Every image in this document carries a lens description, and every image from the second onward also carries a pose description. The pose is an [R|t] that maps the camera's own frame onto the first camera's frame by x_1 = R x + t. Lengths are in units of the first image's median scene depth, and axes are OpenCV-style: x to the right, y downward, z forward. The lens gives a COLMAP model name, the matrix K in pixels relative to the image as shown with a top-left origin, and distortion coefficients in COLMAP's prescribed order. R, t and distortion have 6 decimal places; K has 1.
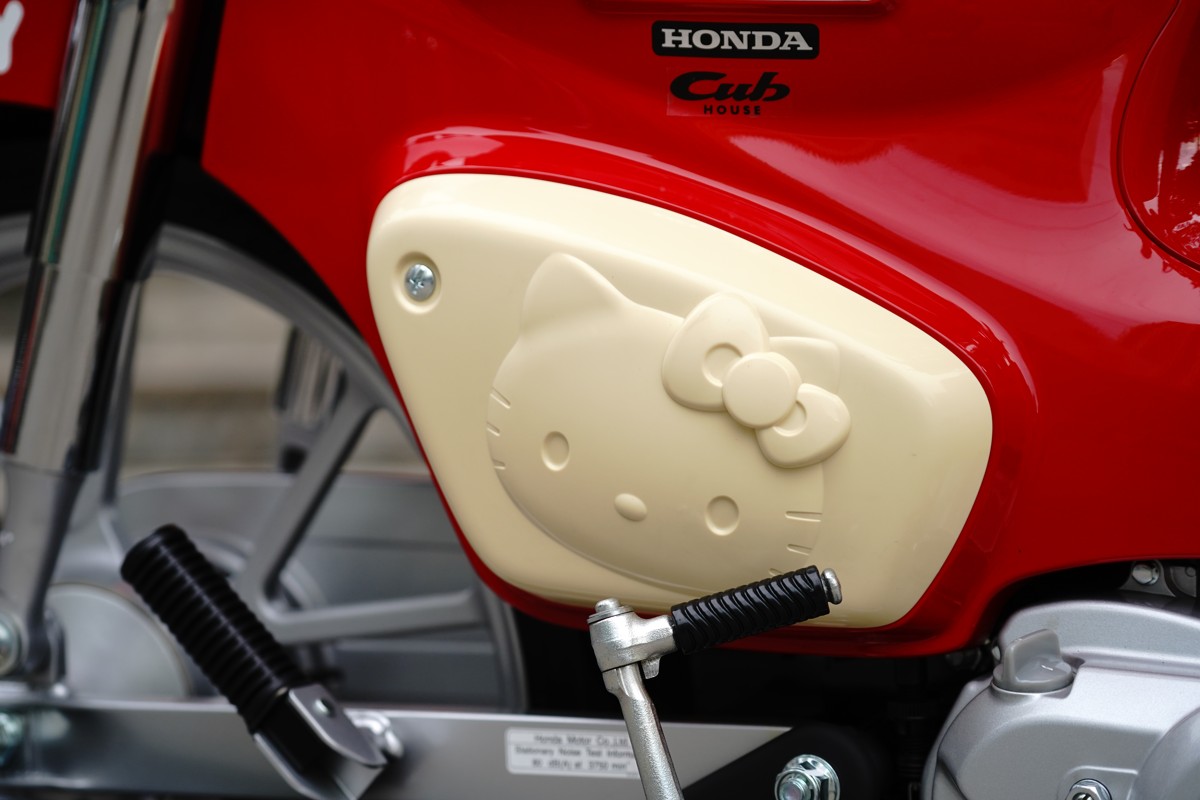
lens RADIAL K [[3733.1, 0, 602.0], [0, 3733.1, 403.8], [0, 0, 1]] dist [0.543779, 0.000000]
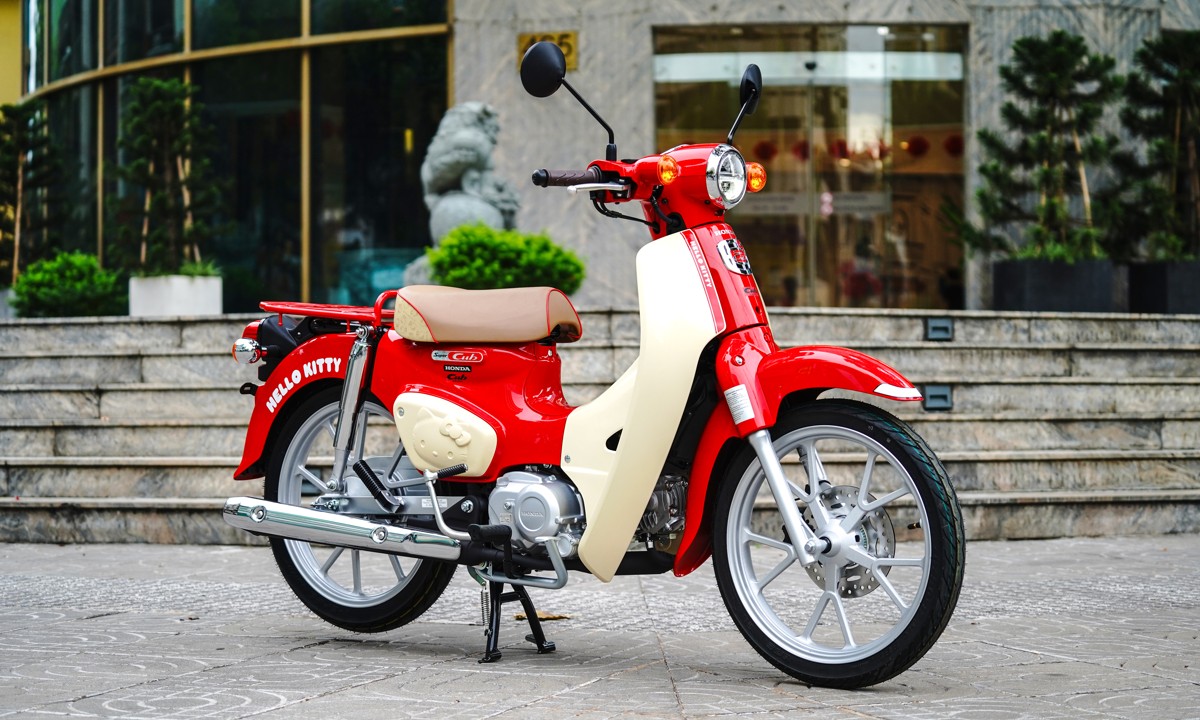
lens RADIAL K [[2576.0, 0, 597.0], [0, 2576.0, 357.2], [0, 0, 1]] dist [-0.068821, 0.000000]
pose [[0.987304, 0.004283, -0.158787, 0.823494], [-0.015233, 0.997582, -0.067804, 0.135942], [0.158113, 0.069362, 0.984982, -2.629550]]
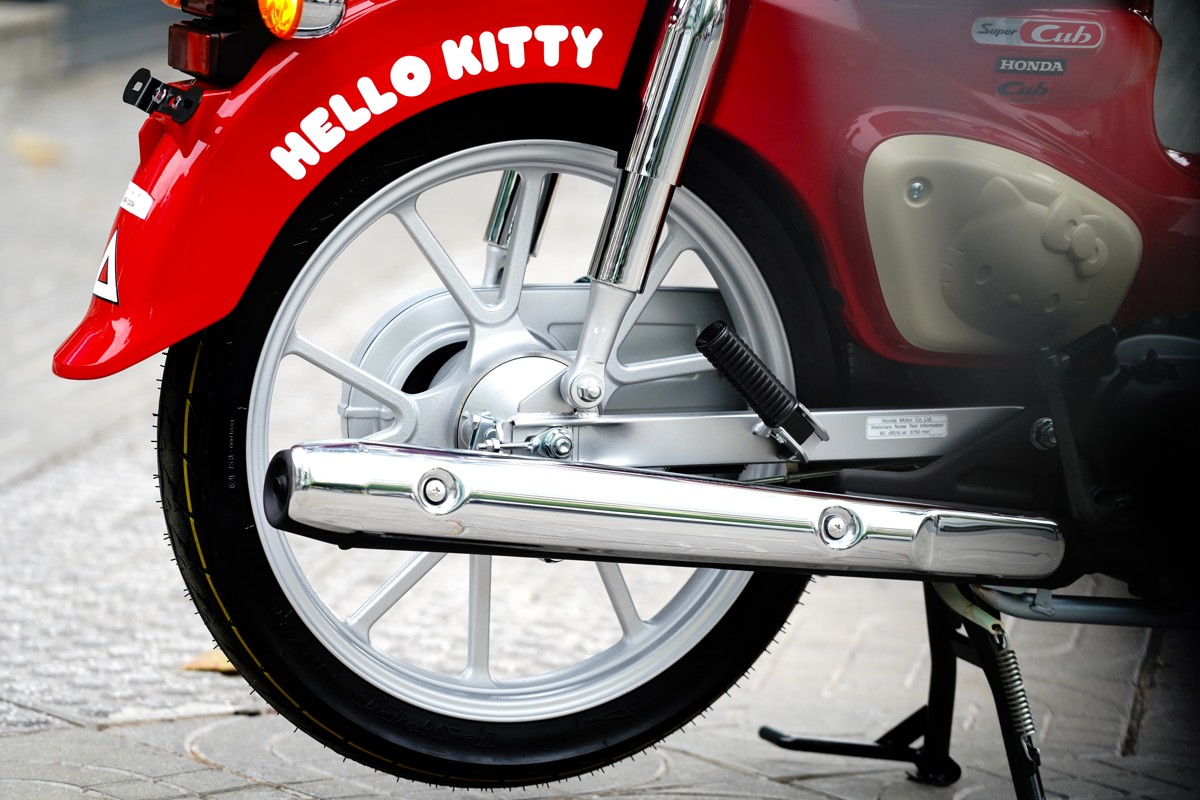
lens RADIAL K [[5809.7, 0, 594.6], [0, 5809.7, 406.4], [0, 0, 1]] dist [1.819032, 0.000000]
pose [[0.647002, -0.060732, 0.760066, -2.527611], [-0.001896, 0.996692, 0.081253, -0.171139], [-0.762486, -0.054011, 0.644746, -0.871208]]
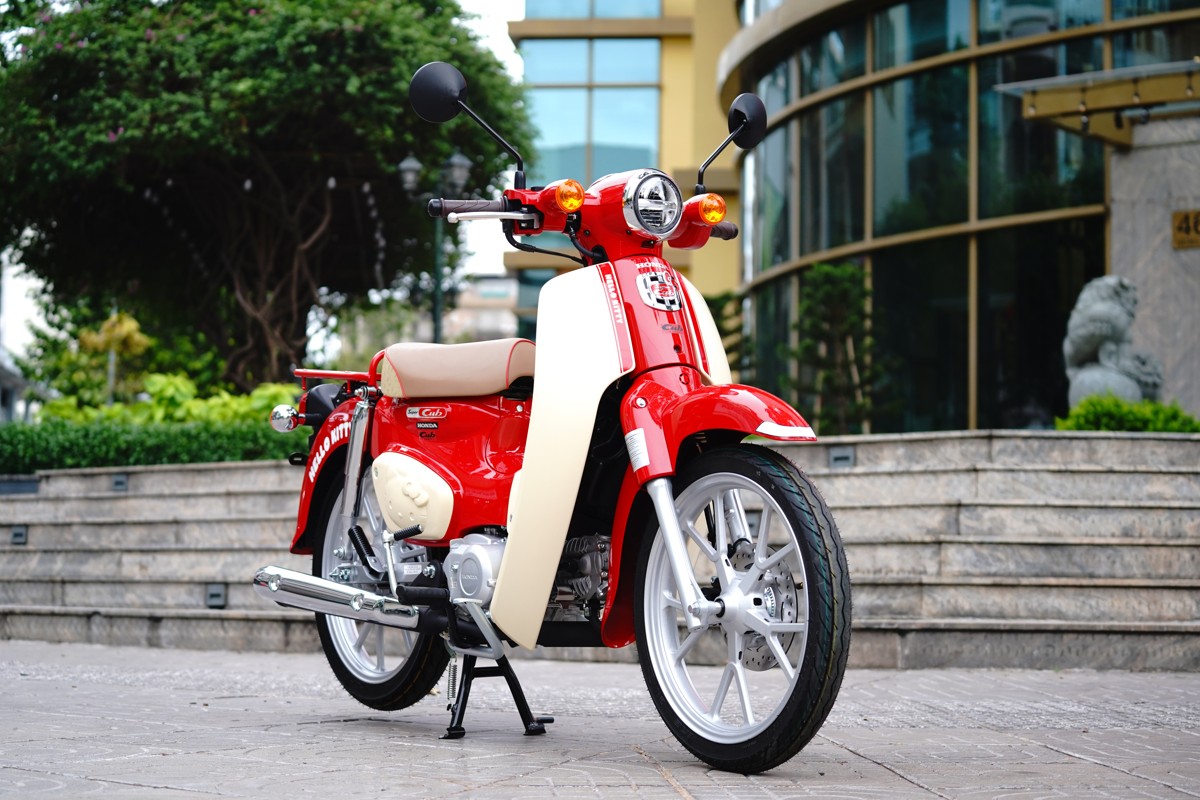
lens RADIAL K [[2410.6, 0, 601.1], [0, 2410.6, 402.9], [0, 0, 1]] dist [-0.110115, 0.000000]
pose [[0.881701, -0.014669, -0.471580, 1.791299], [-0.048094, 0.991516, -0.120763, 0.257331], [0.469350, 0.129157, 0.873515, -1.760949]]
